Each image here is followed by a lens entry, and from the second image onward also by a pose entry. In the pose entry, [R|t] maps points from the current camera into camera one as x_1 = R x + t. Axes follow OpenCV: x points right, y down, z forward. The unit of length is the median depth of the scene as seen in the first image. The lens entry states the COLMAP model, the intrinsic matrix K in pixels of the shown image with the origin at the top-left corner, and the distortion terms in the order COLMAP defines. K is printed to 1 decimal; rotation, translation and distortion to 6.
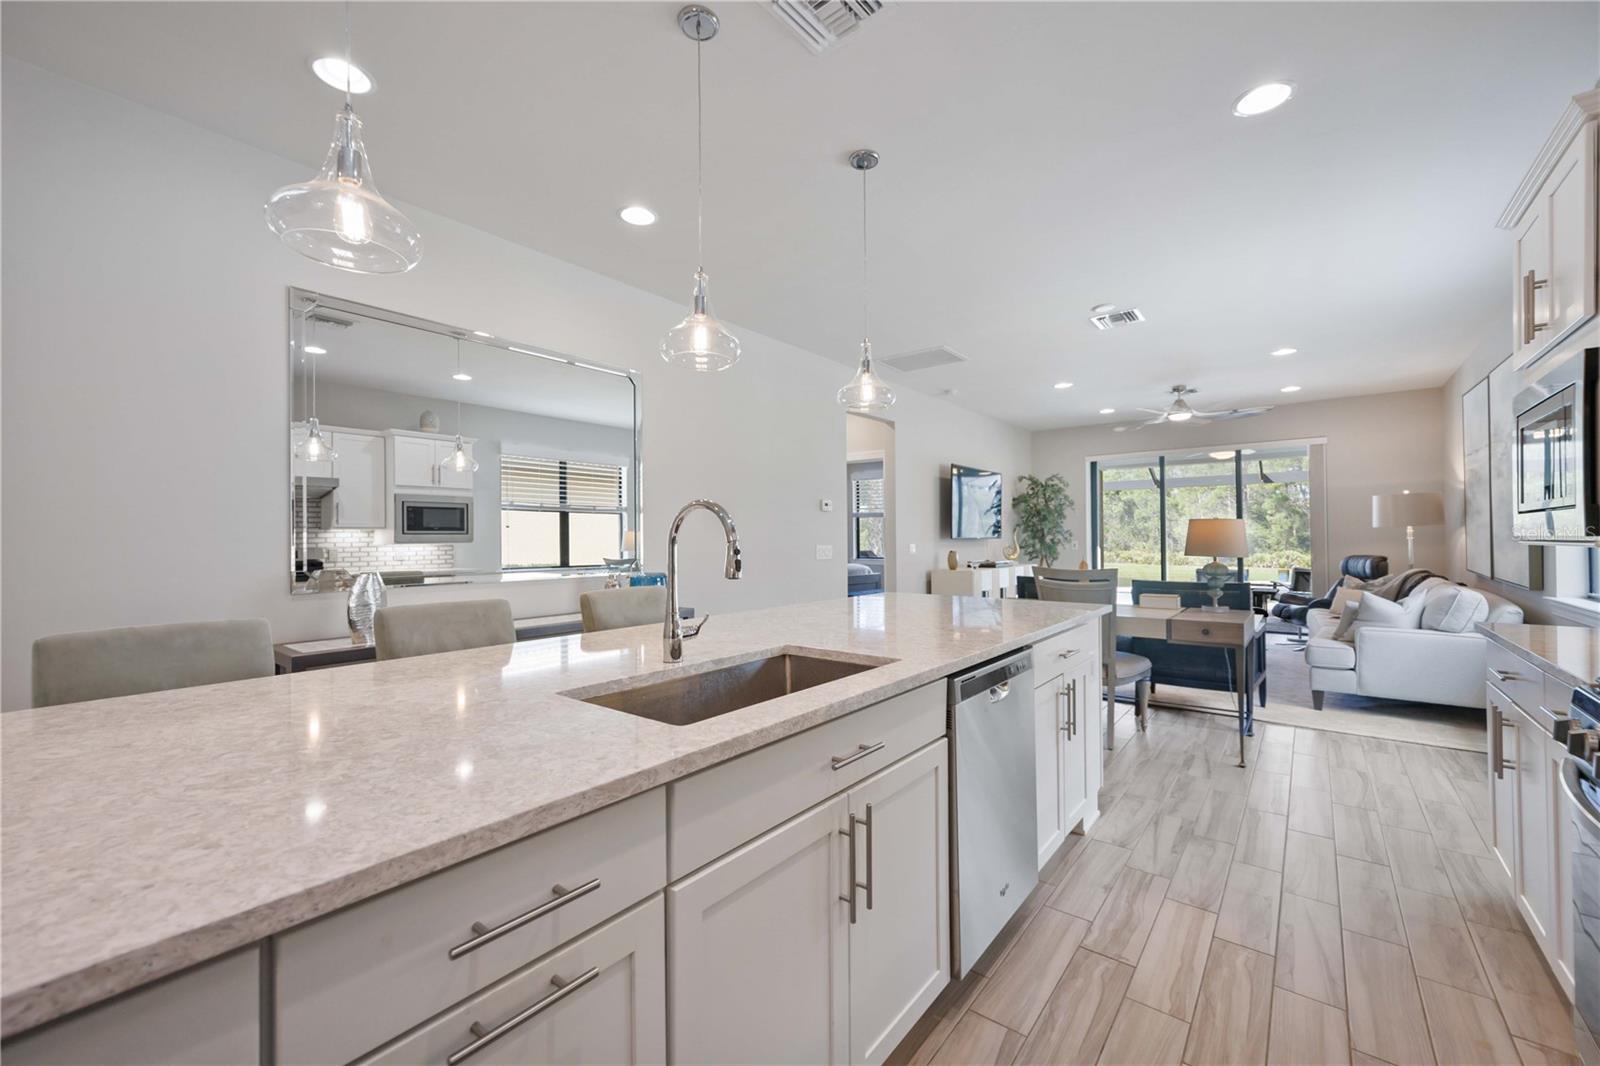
lens RADIAL K [[610.9, 0, 808.8], [0, 610.9, 540.1], [0, 0, 1]] dist [-0.003612, 0.000071]
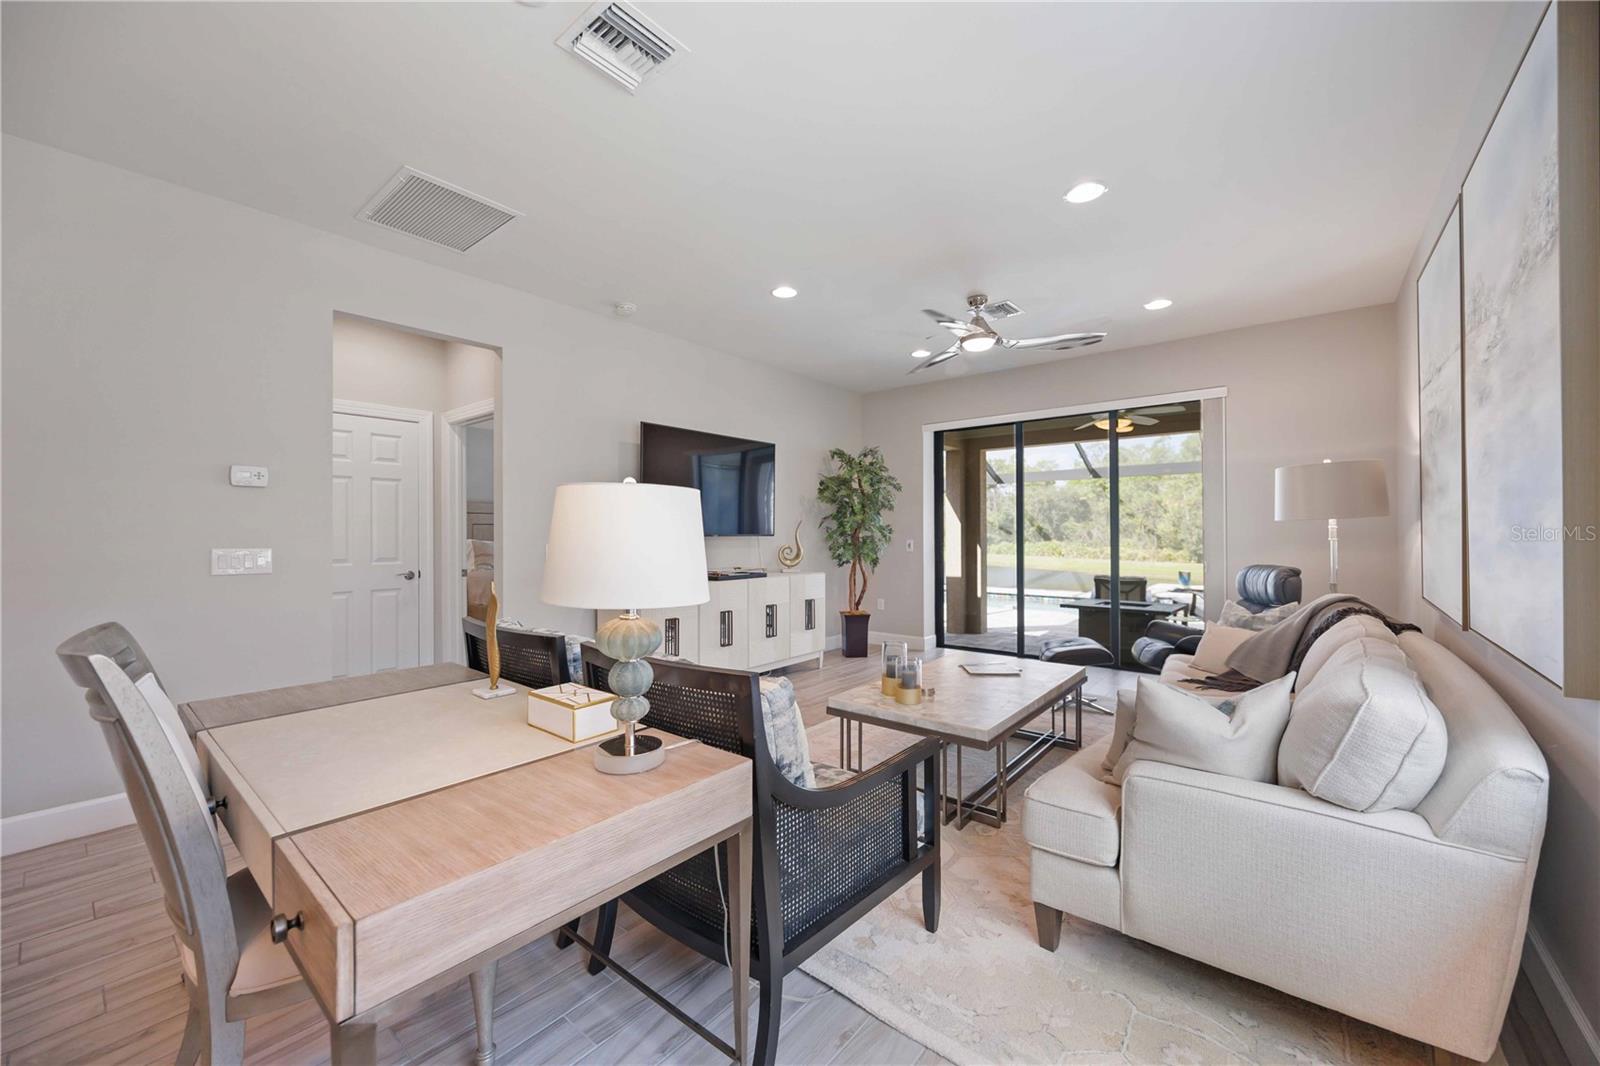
lens RADIAL K [[610.9, 0, 795.8], [0, 610.9, 529.9], [0, 0, 1]] dist [-0.003612, 0.000071]
pose [[0.999990, 0.004443, -0.000890, 0.437767], [-0.004451, 0.999948, -0.009181, -0.003749], [0.000849, 0.009185, 0.999957, 0.382509]]
